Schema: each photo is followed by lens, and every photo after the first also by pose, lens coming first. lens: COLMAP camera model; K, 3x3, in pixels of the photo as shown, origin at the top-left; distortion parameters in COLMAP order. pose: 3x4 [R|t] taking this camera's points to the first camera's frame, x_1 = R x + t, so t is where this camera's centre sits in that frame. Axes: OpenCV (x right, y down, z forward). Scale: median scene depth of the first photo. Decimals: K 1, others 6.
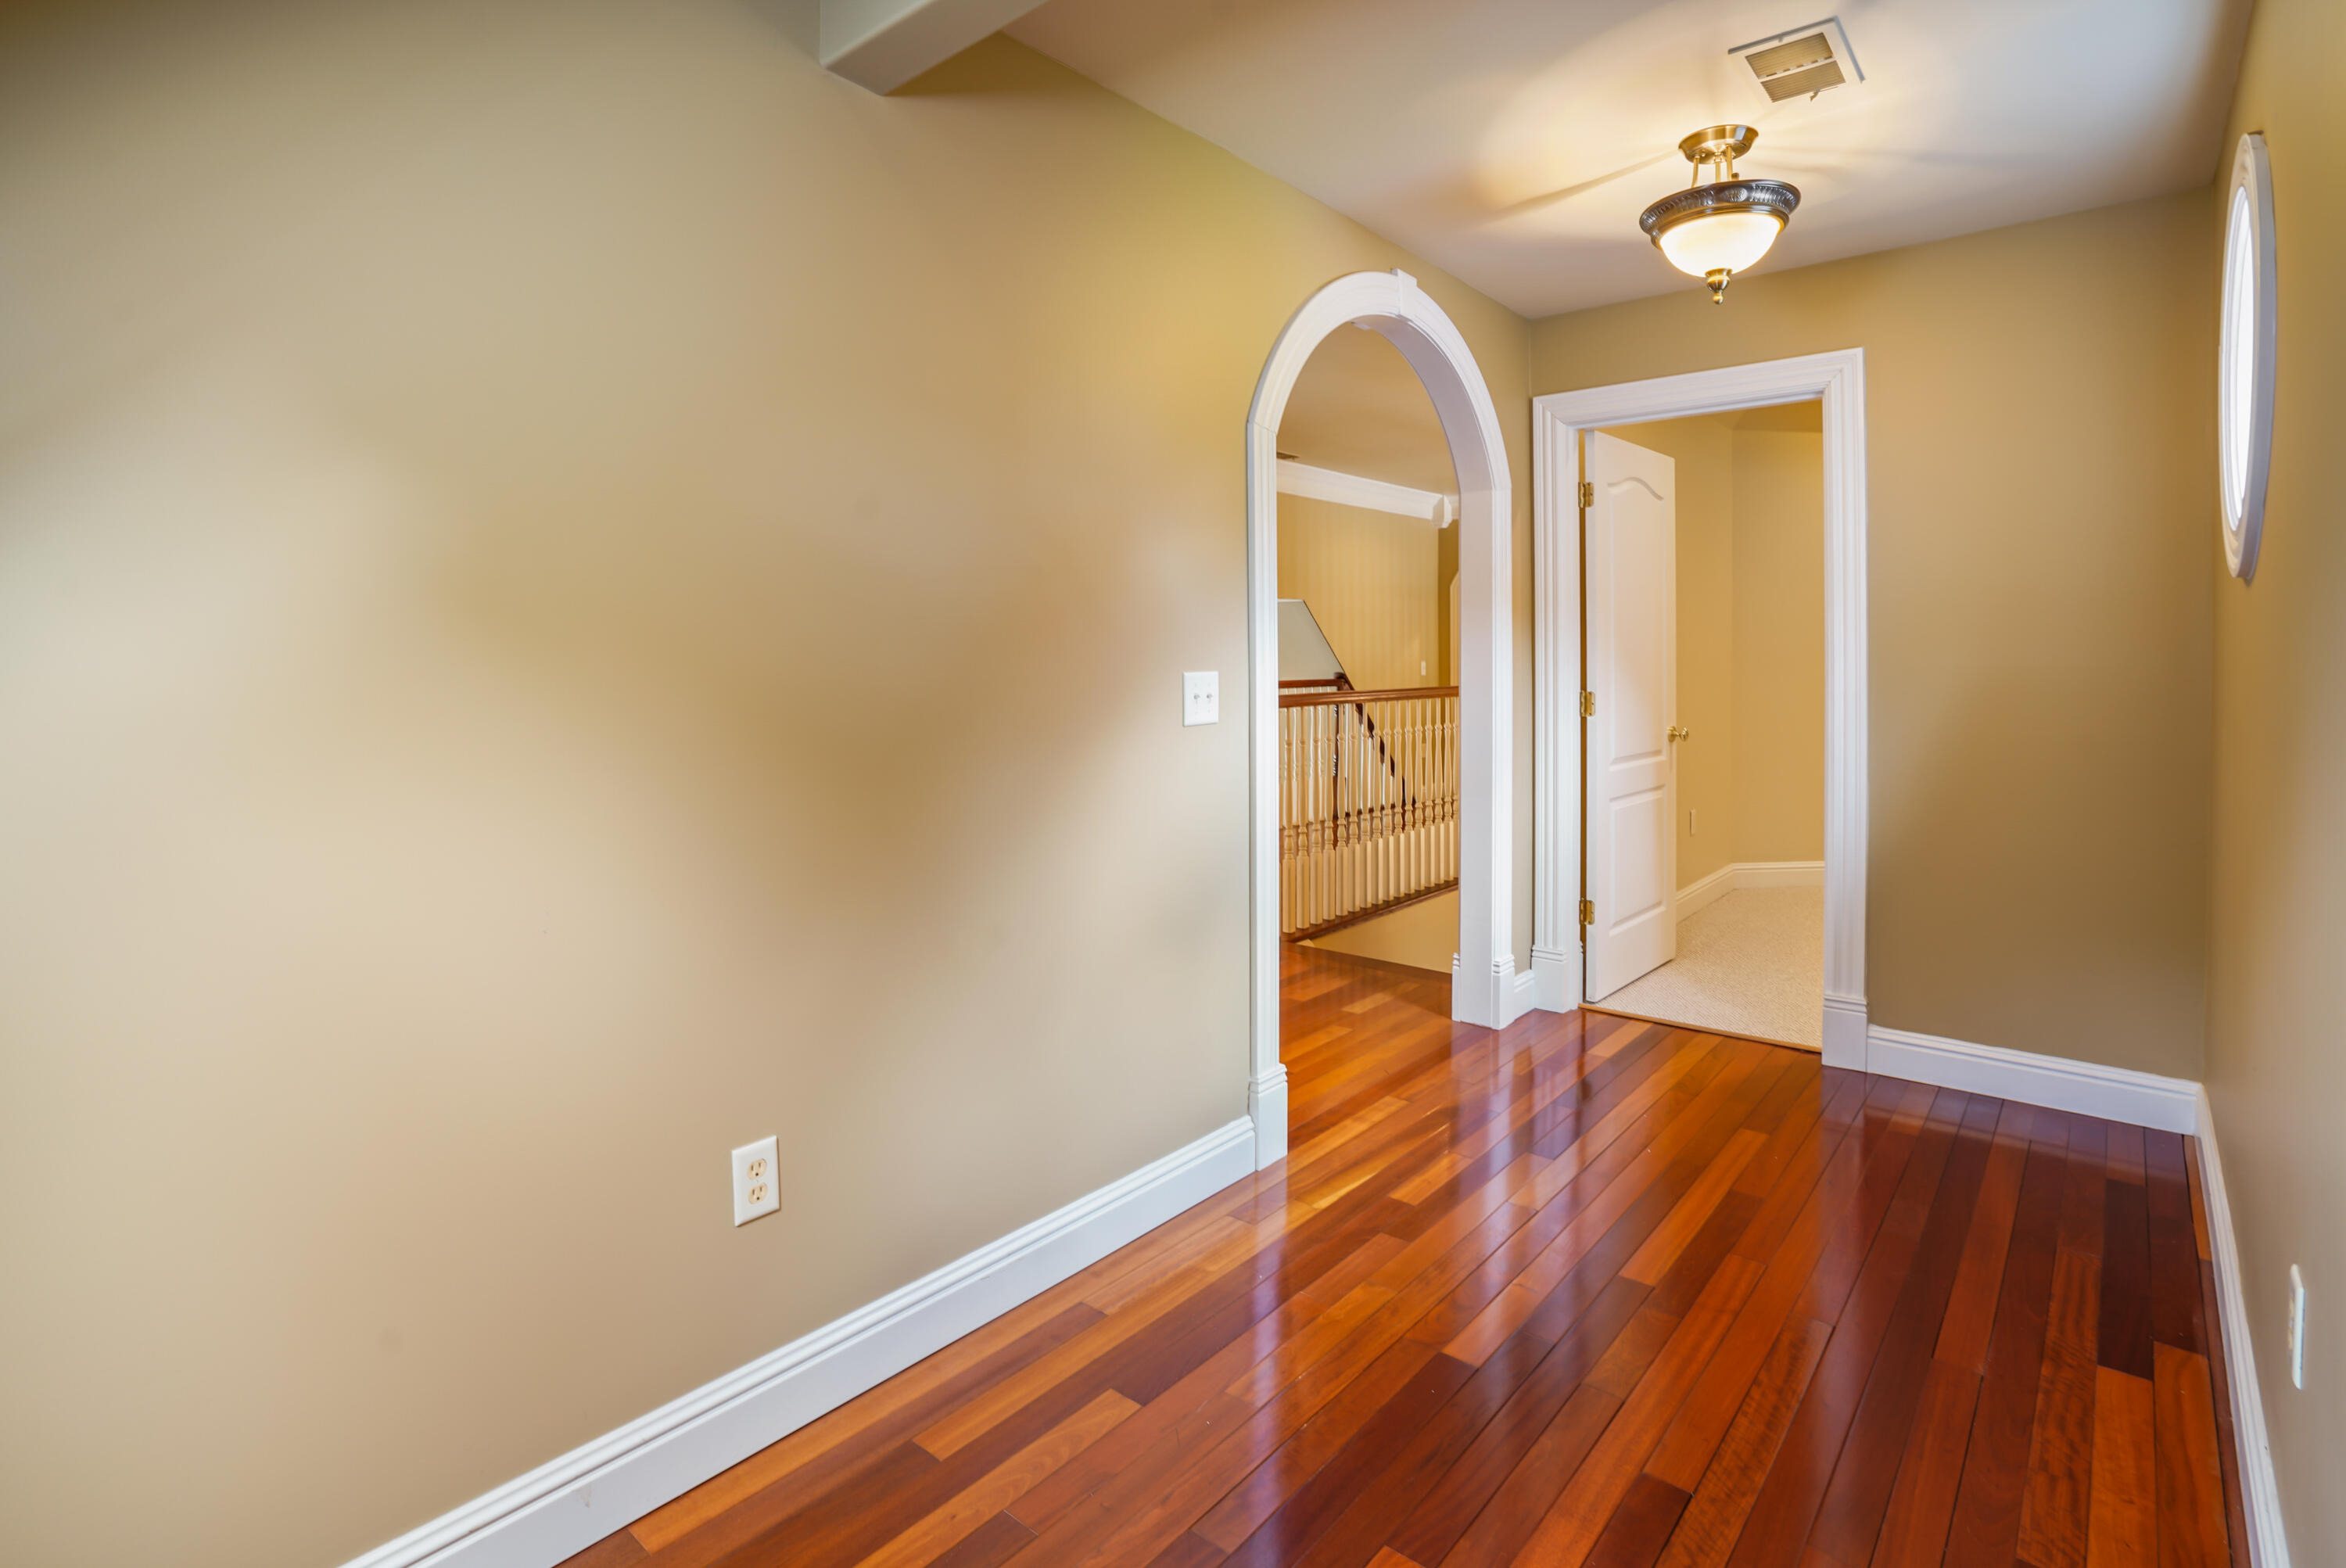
lens RADIAL K [[1152.7, 0, 1188.2], [0, 1152.7, 668.9], [0, 0, 1]] dist [-0.039364, 0.010764]
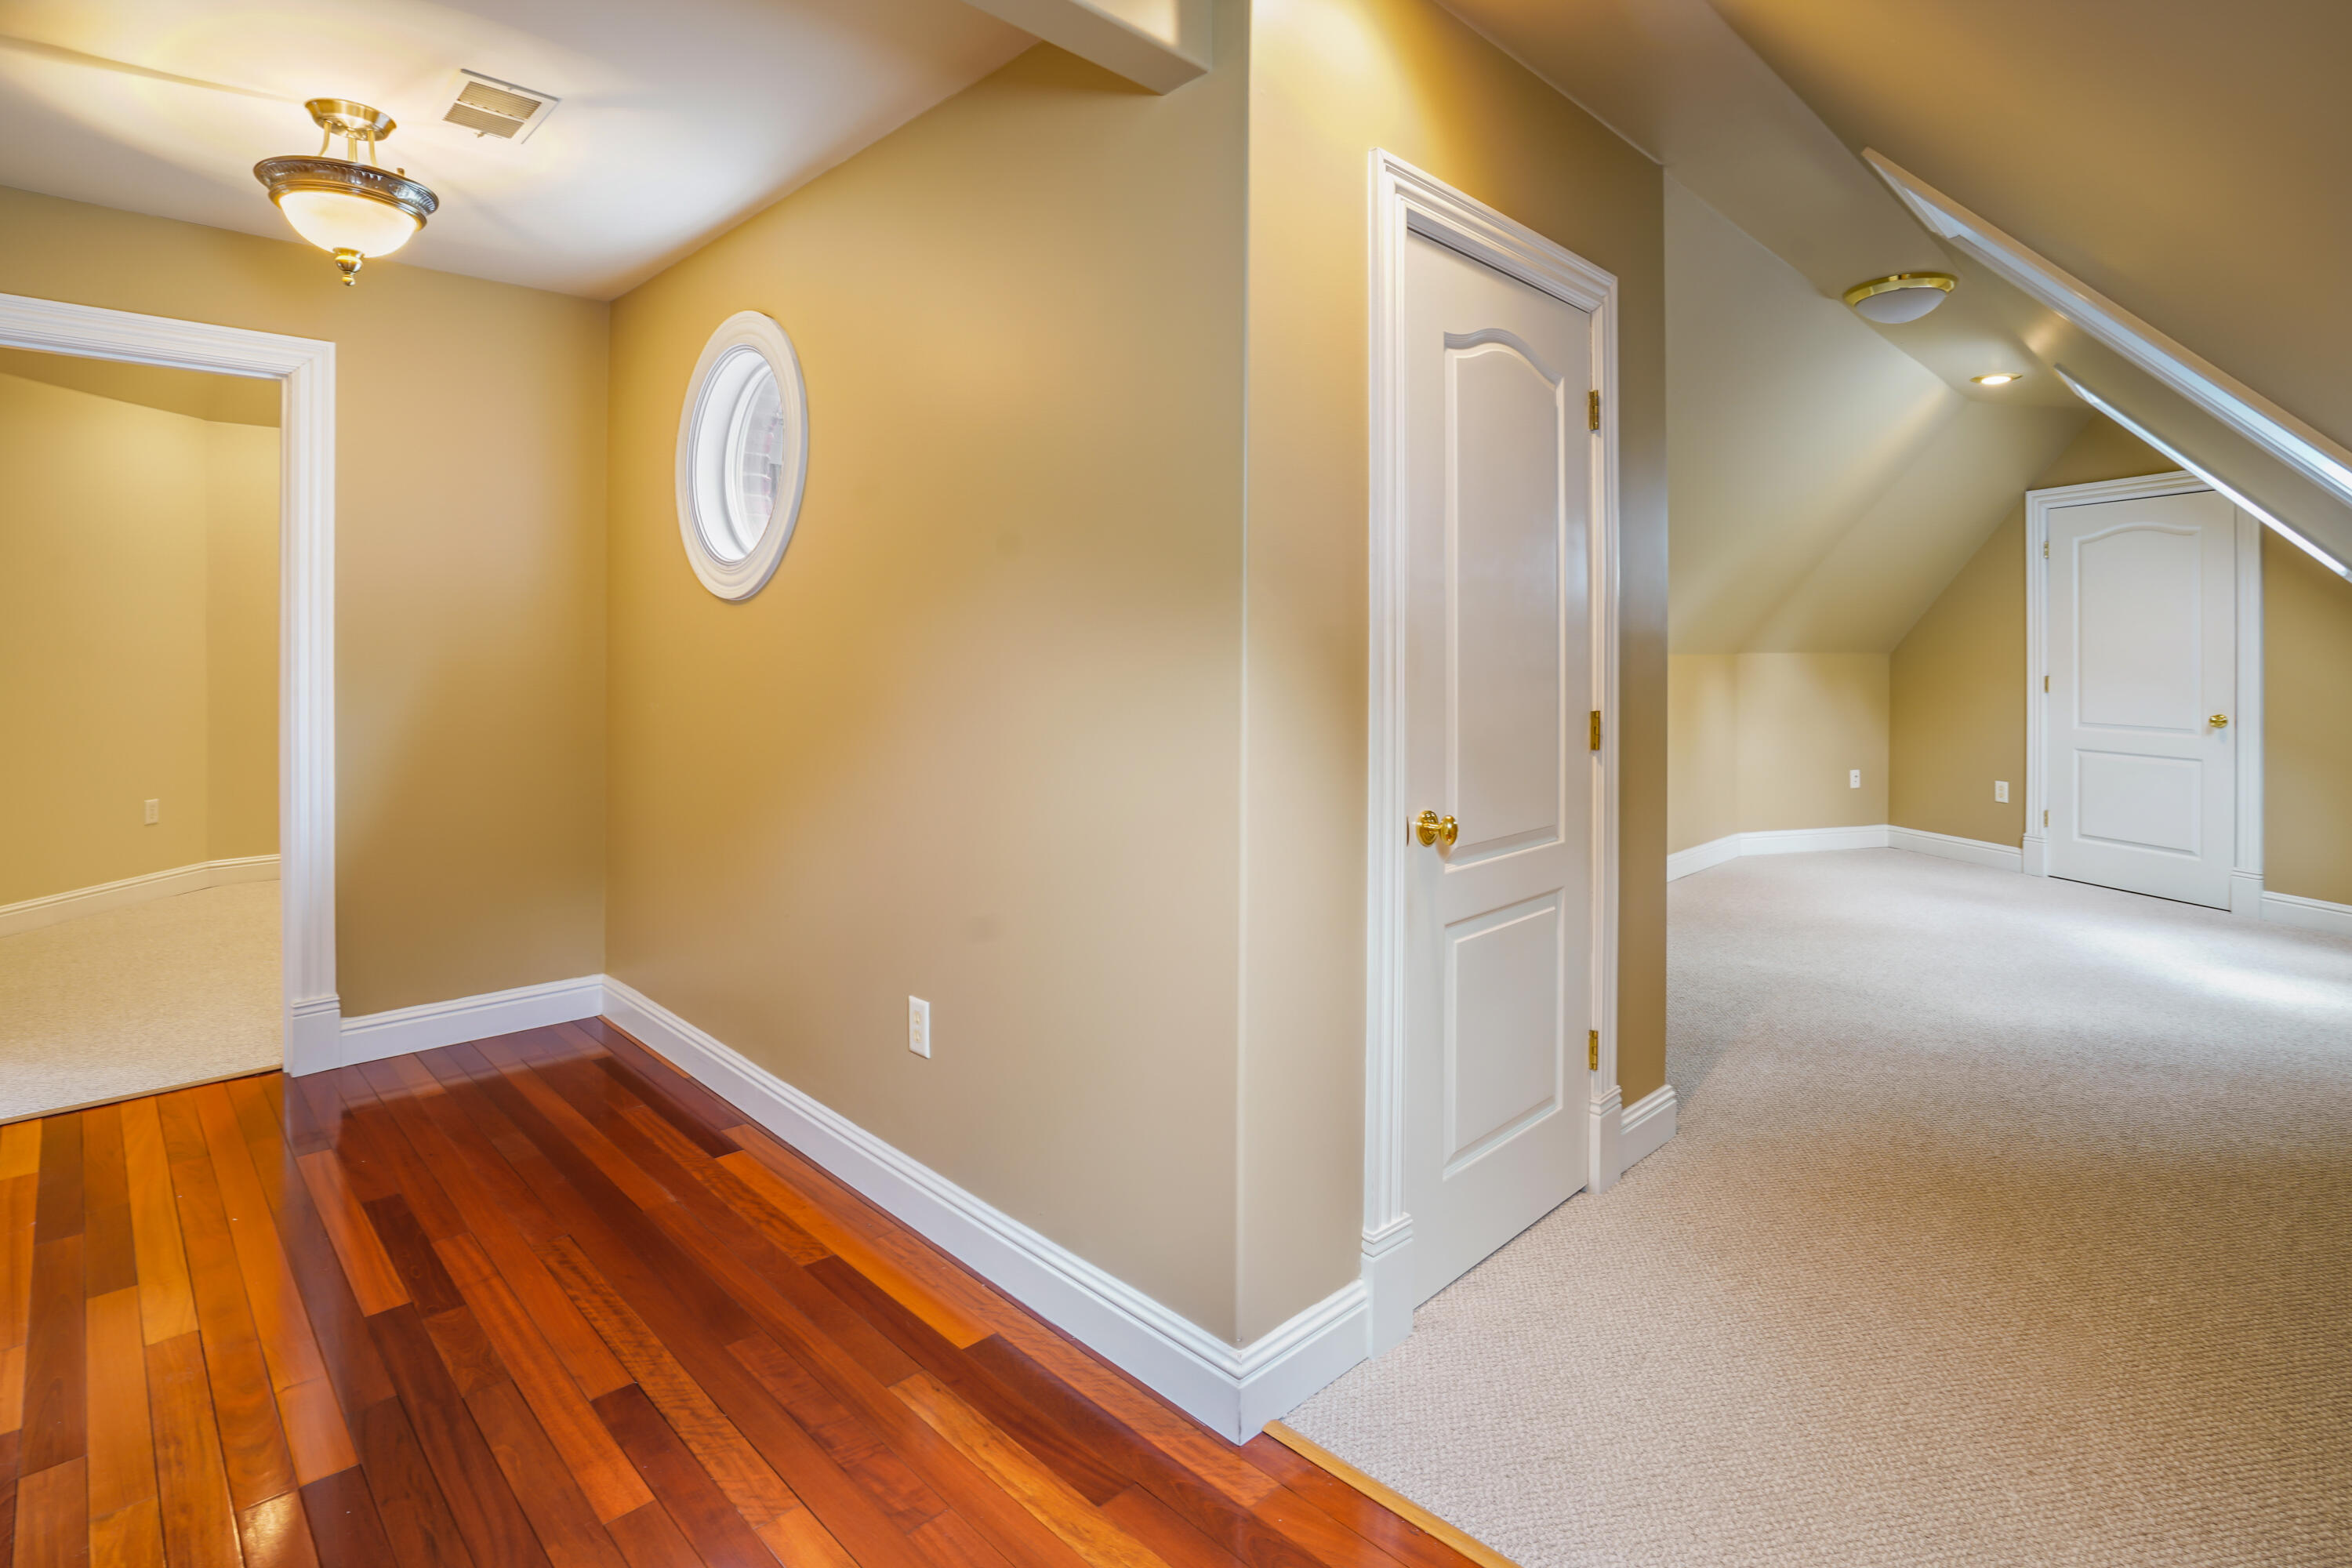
lens RADIAL K [[1155.6, 0, 1168.6], [0, 1155.6, 646.3], [0, 0, 1]] dist [-0.039364, 0.010764]
pose [[0.098393, 0.005052, 0.995135, -0.467862], [0.012294, 0.999905, -0.006292, -0.000629], [-0.995072, 0.012854, 0.098322, 0.244987]]
